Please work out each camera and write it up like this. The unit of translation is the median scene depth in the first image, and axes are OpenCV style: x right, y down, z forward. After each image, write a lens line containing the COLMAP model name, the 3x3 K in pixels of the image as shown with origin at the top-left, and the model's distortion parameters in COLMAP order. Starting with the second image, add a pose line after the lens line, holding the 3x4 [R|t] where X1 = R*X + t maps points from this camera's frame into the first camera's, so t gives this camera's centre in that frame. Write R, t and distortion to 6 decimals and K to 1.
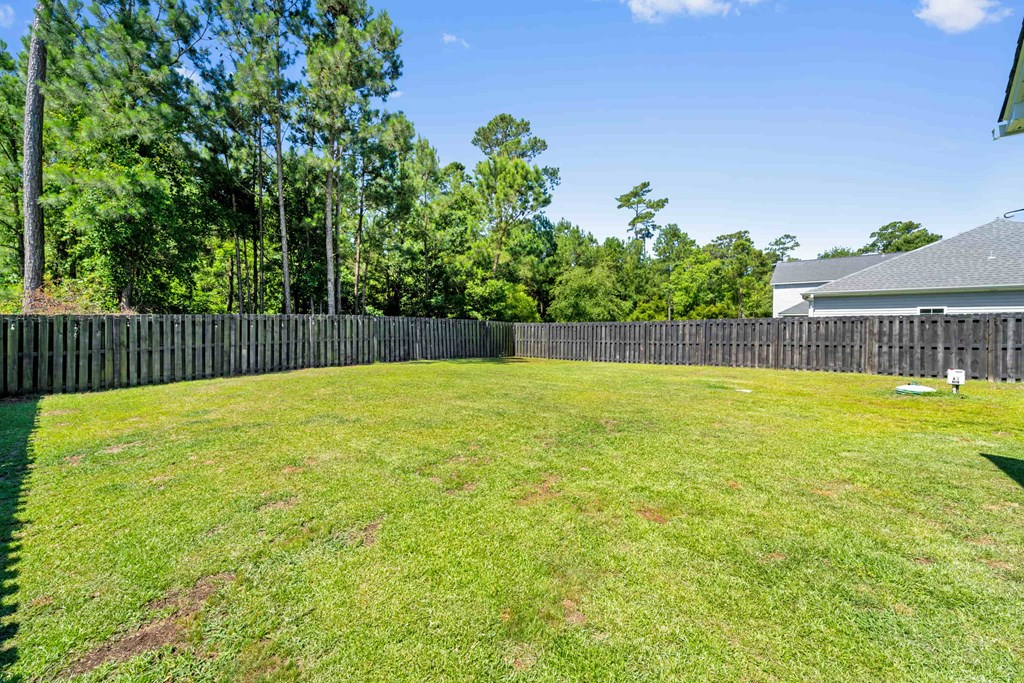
lens RADIAL K [[413.7, 0, 508.7], [0, 413.7, 345.0], [0, 0, 1]] dist [0.000887, -0.000103]
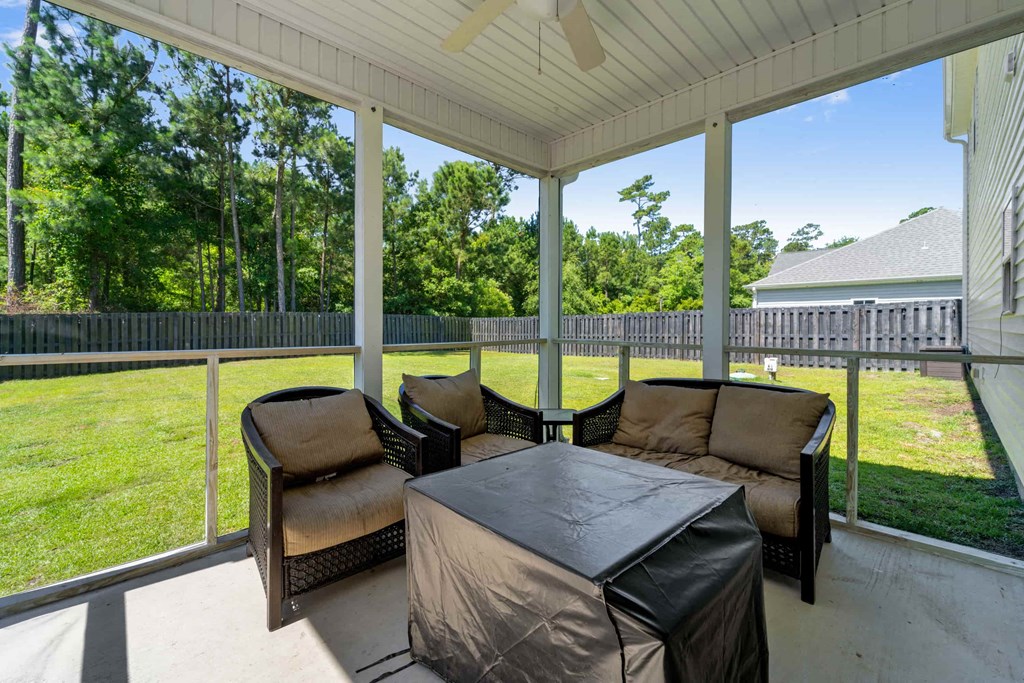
lens RADIAL K [[414.1, 0, 512.0], [0, 414.1, 341.5], [0, 0, 1]] dist [0.000087, 0.000025]
pose [[0.997488, -0.004329, -0.070703, 0.277818], [0.004589, 0.999983, 0.003513, 0.005563], [0.070686, -0.003829, 0.997491, -0.062401]]
